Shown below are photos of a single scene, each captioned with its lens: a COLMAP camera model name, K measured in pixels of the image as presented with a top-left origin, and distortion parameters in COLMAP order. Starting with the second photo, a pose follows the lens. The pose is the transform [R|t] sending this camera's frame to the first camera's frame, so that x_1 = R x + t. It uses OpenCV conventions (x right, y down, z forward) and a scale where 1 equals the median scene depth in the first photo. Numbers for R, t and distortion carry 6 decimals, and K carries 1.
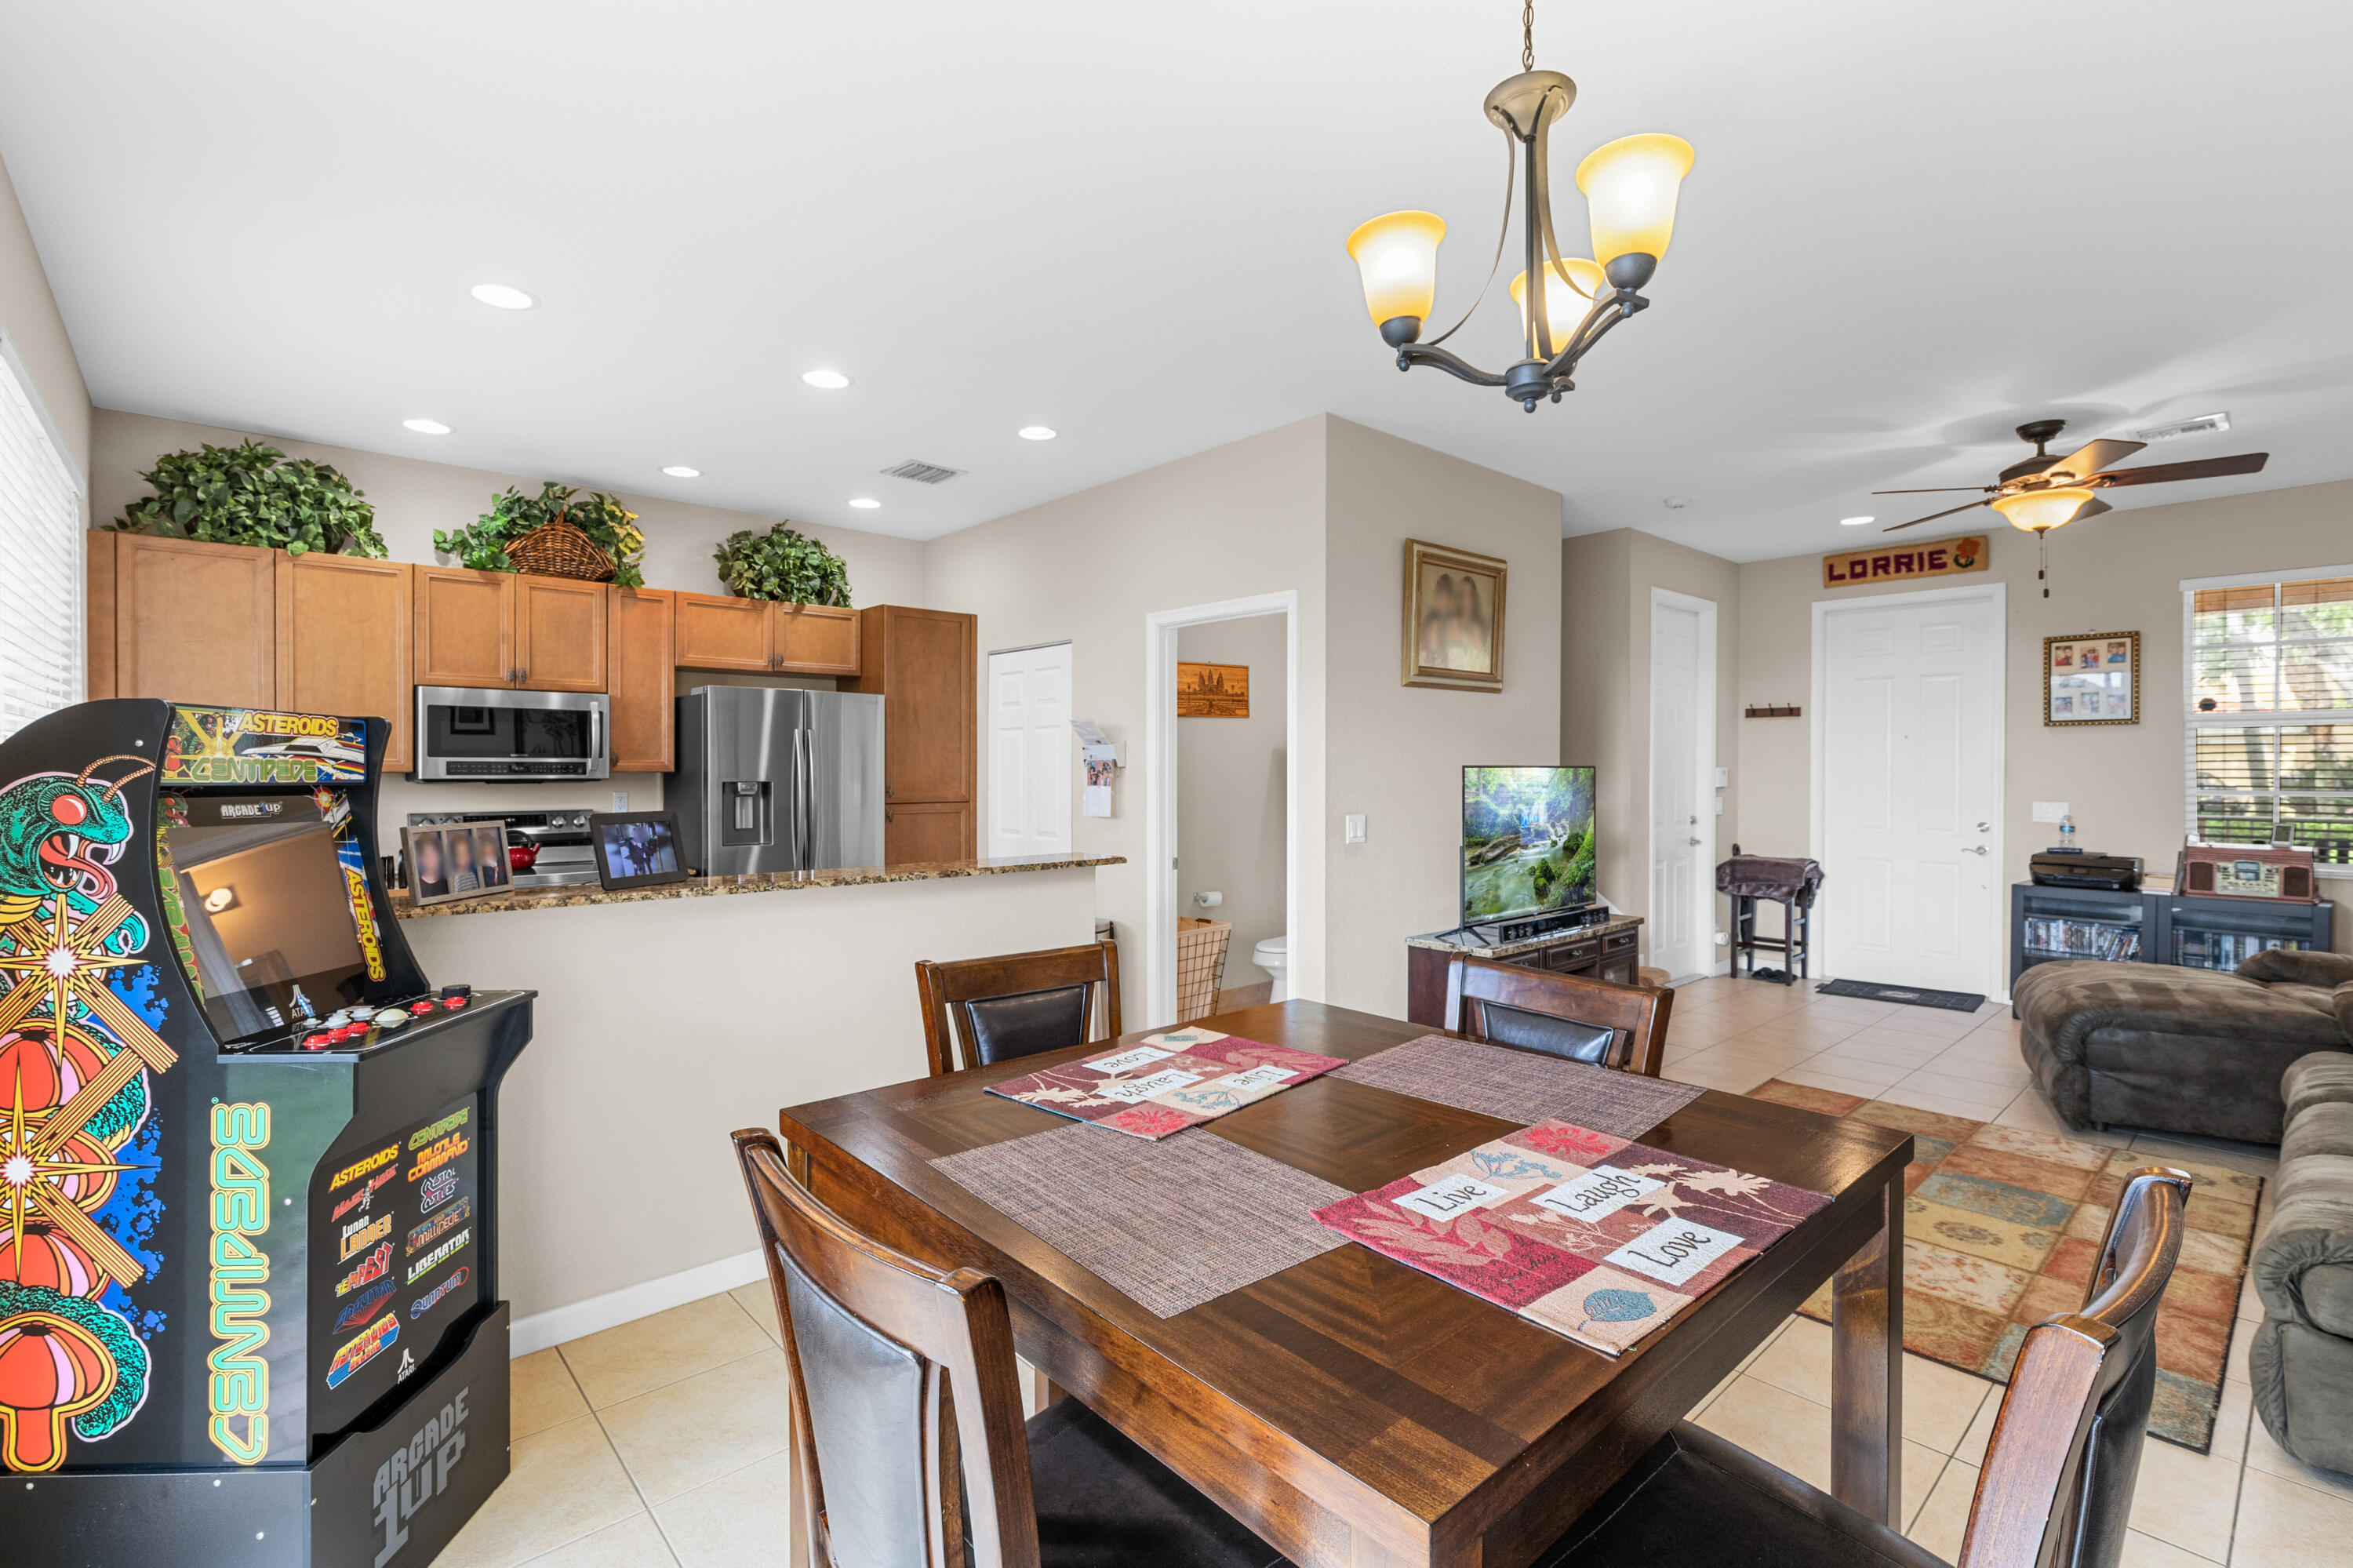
lens RADIAL K [[1067.6, 0, 1186.9], [0, 1067.6, 777.3], [0, 0, 1]] dist [0.005603, -0.001780]
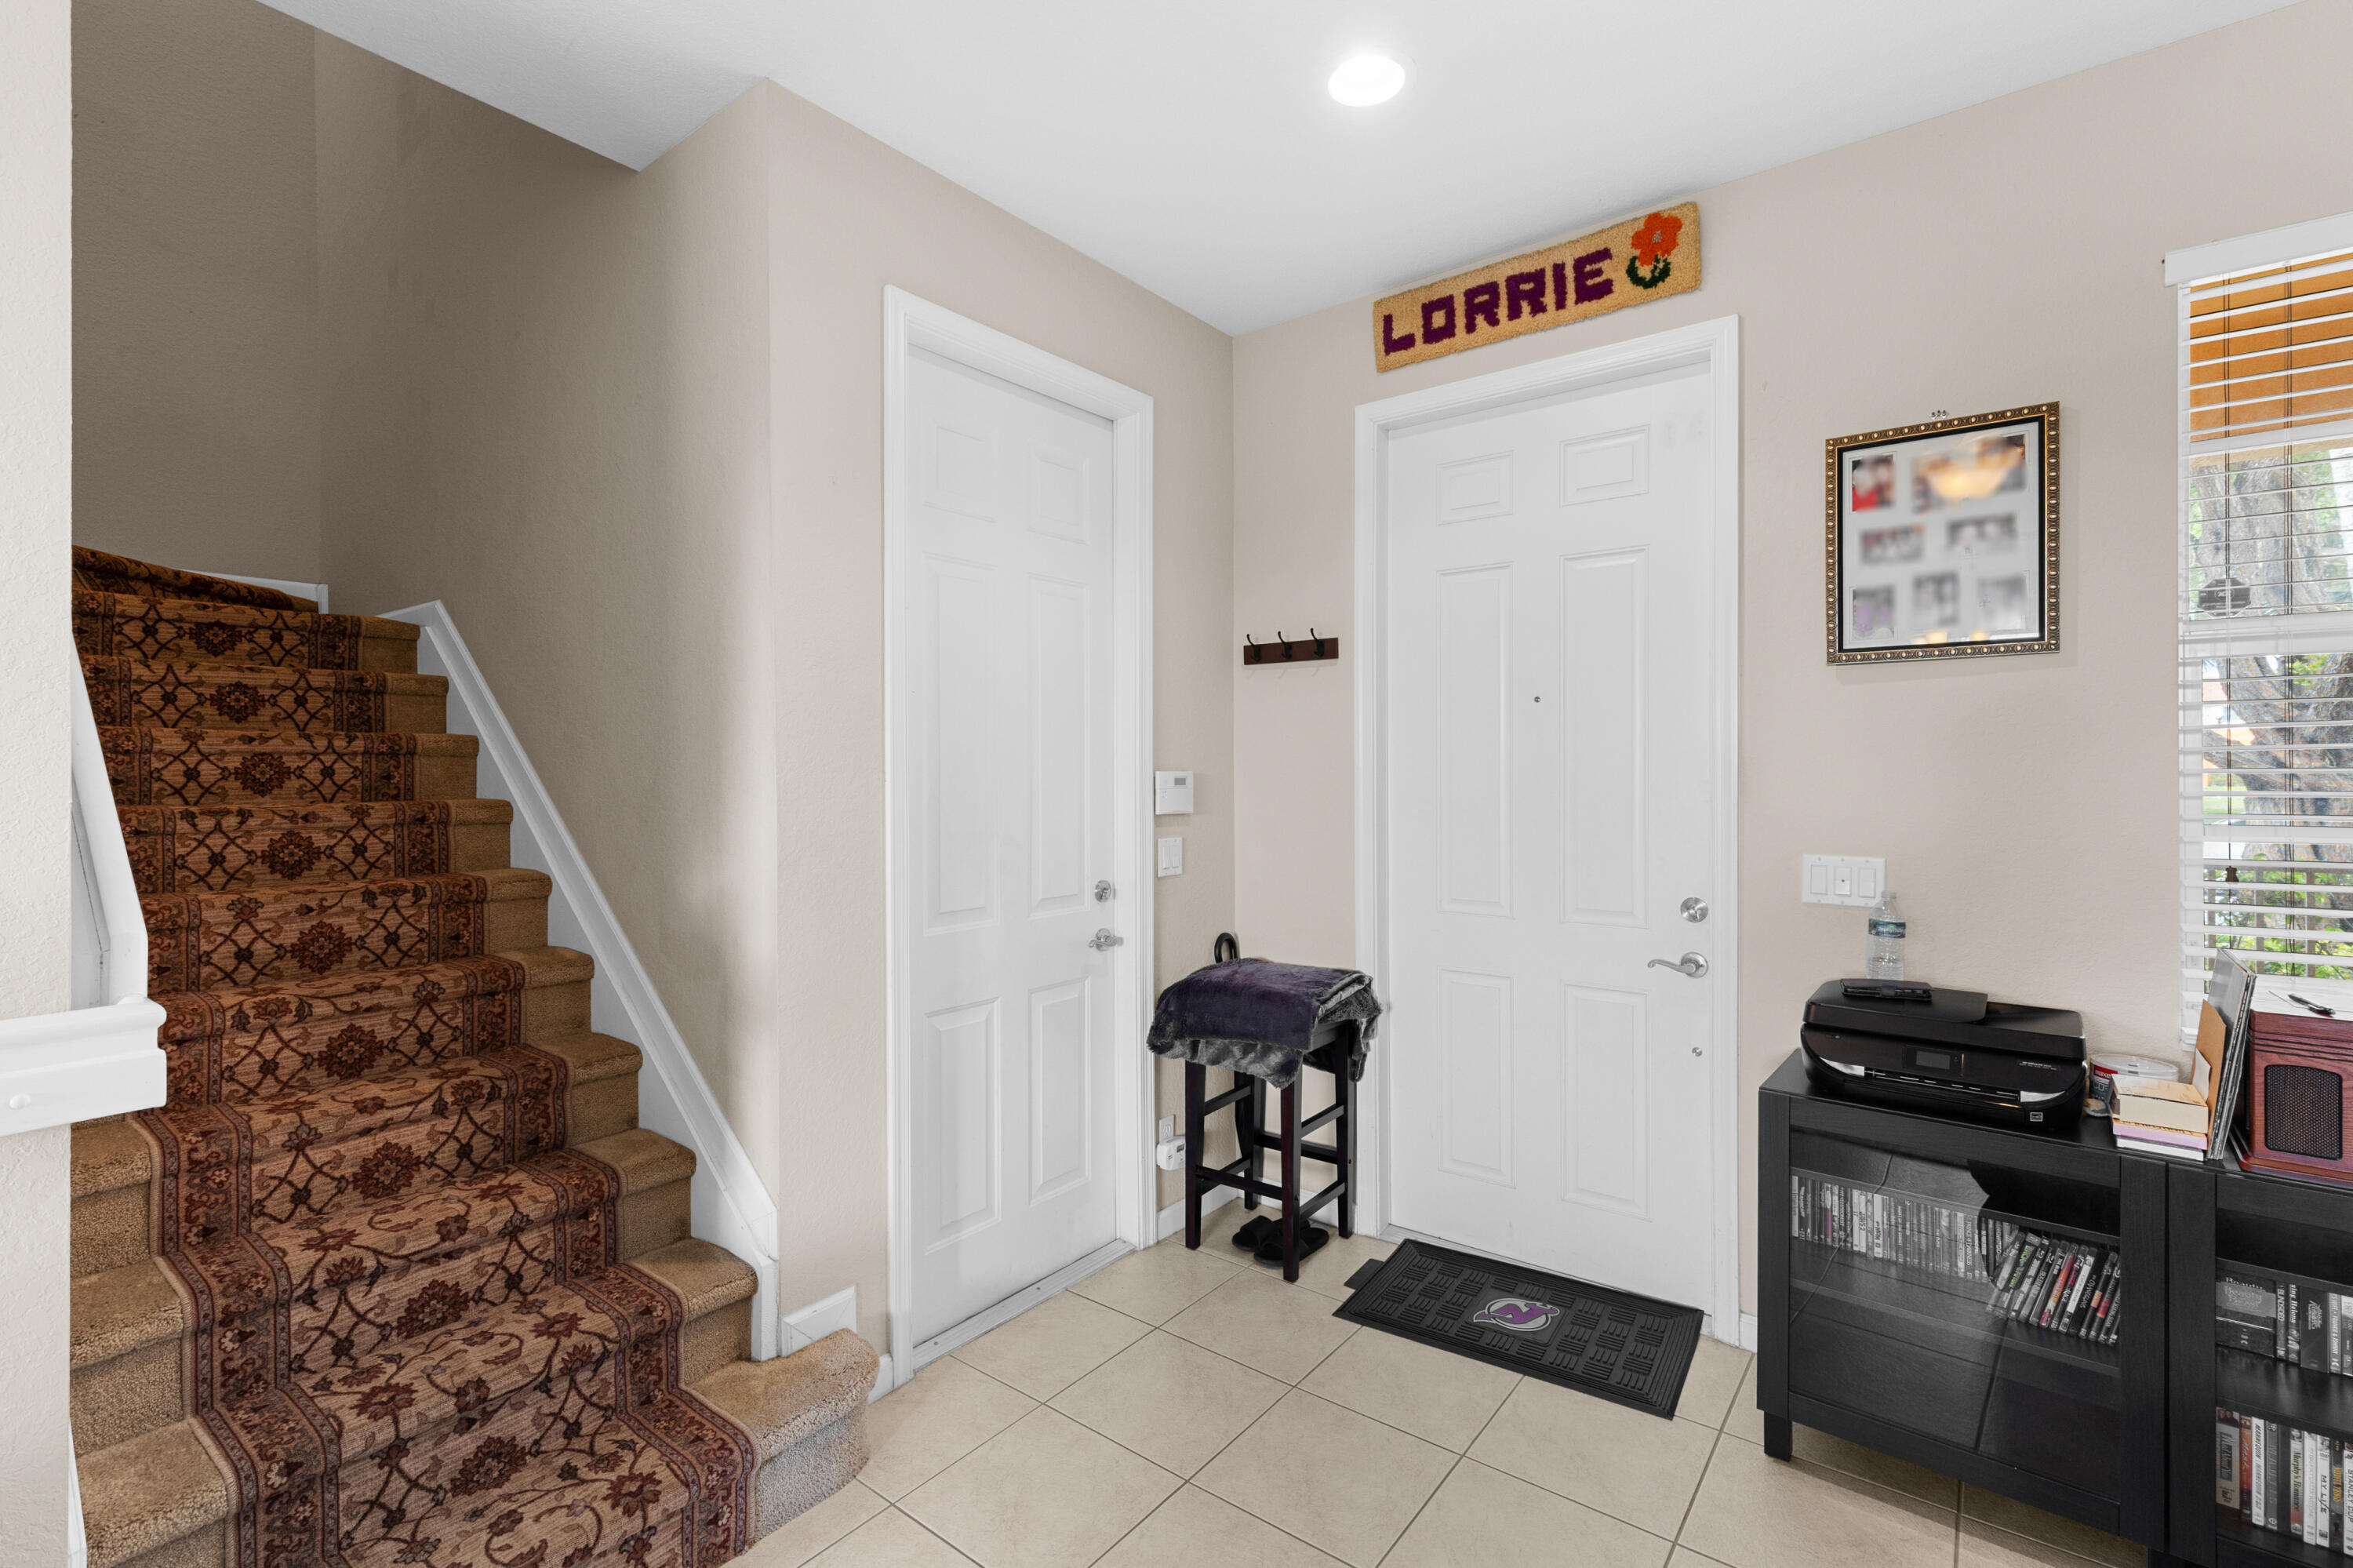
lens RADIAL K [[1067.6, 0, 1167.7], [0, 1067.6, 780.9], [0, 0, 1]] dist [0.005603, -0.001780]
pose [[0.986562, -0.004407, 0.163329, 0.463002], [0.004897, 0.999985, -0.002600, -0.004038], [-0.163315, 0.003365, 0.986568, 0.607944]]
